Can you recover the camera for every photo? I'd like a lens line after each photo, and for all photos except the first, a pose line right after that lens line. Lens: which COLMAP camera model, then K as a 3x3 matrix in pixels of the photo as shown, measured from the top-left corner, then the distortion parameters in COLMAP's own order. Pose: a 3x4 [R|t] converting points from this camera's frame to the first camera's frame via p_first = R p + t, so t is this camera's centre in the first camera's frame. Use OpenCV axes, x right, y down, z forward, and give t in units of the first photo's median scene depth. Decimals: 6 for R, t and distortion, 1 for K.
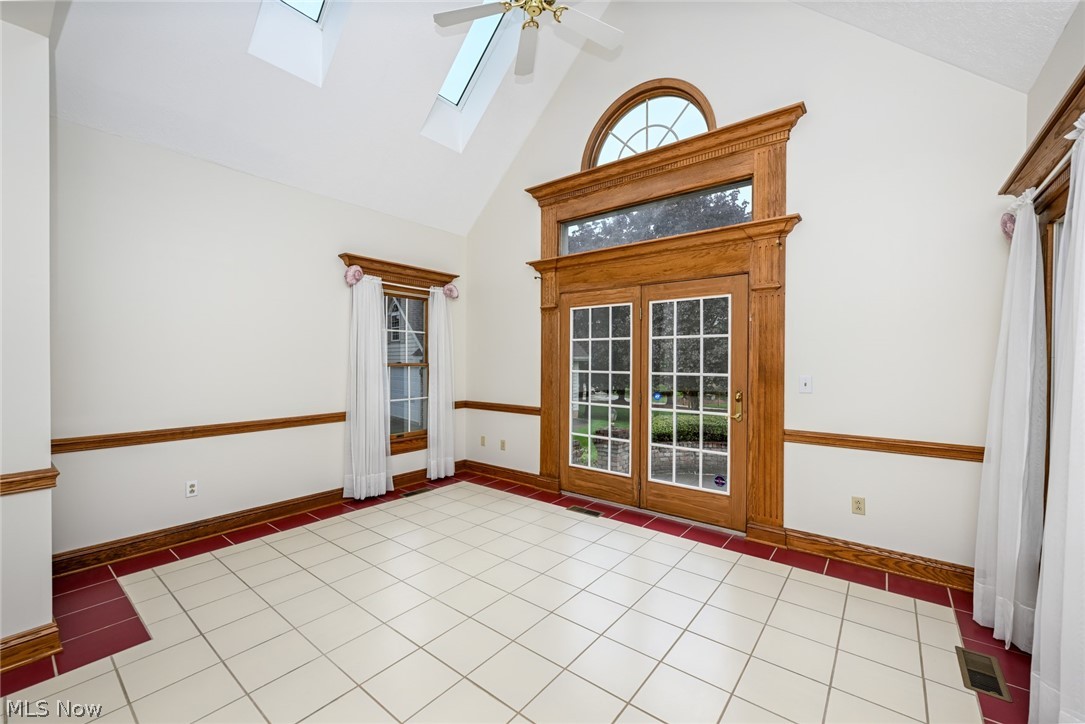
lens RADIAL K [[436.6, 0, 542.5], [0, 436.6, 362.0], [0, 0, 1]] dist [-0.001458, -0.000203]
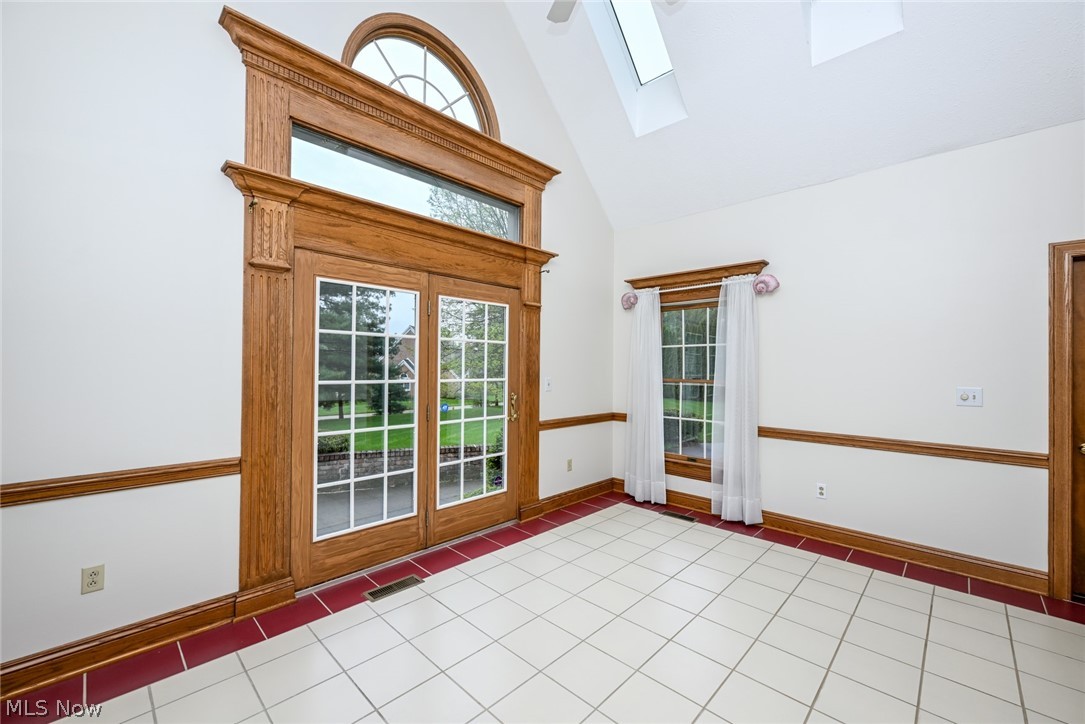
lens RADIAL K [[436.6, 0, 542.5], [0, 436.6, 362.0], [0, 0, 1]] dist [-0.001458, -0.000203]
pose [[0.096418, 0.005670, 0.995325, -0.574230], [-0.006445, 0.999966, -0.005072, -0.007299], [-0.995320, -0.005926, 0.096451, 0.727545]]
